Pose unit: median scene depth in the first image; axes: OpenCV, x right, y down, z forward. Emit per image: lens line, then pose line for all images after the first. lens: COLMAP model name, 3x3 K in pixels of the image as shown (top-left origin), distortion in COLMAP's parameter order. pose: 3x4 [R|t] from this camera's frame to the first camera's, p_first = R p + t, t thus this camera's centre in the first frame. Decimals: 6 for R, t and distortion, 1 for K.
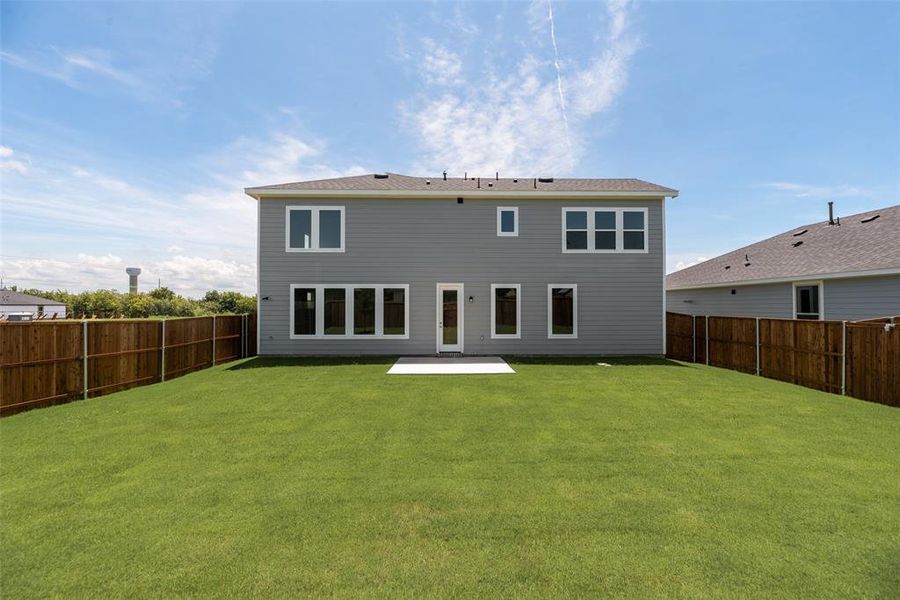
lens RADIAL K [[367.4, 0, 450.0], [0, 367.4, 300.0], [0, 0, 1]] dist [0.000775, -0.000074]
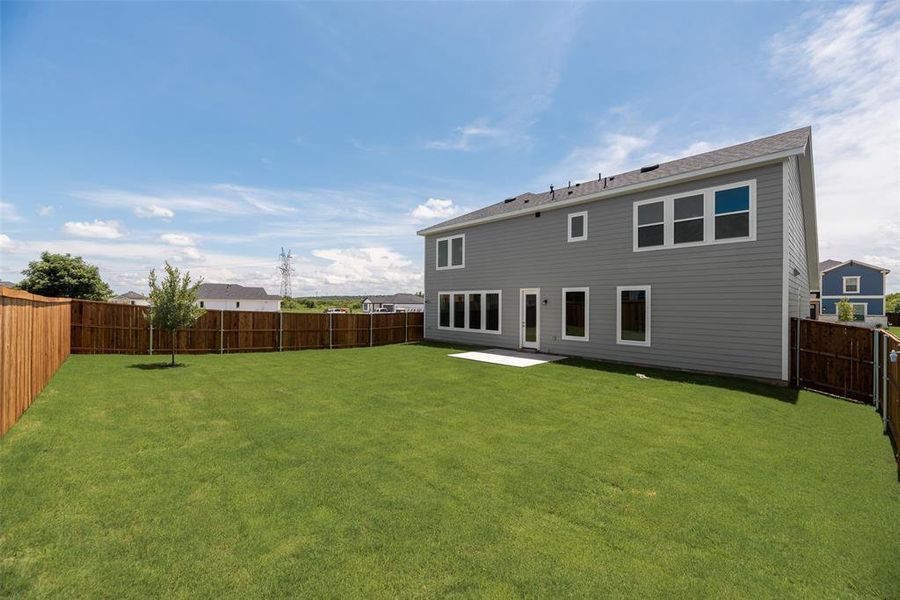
lens RADIAL K [[367.4, 0, 450.0], [0, 367.4, 300.0], [0, 0, 1]] dist [0.000775, -0.000074]
pose [[0.673073, -0.003145, -0.739569, 0.678042], [0.002729, 0.999995, -0.001769, -0.007804], [0.739571, -0.000828, 0.673078, 0.044415]]
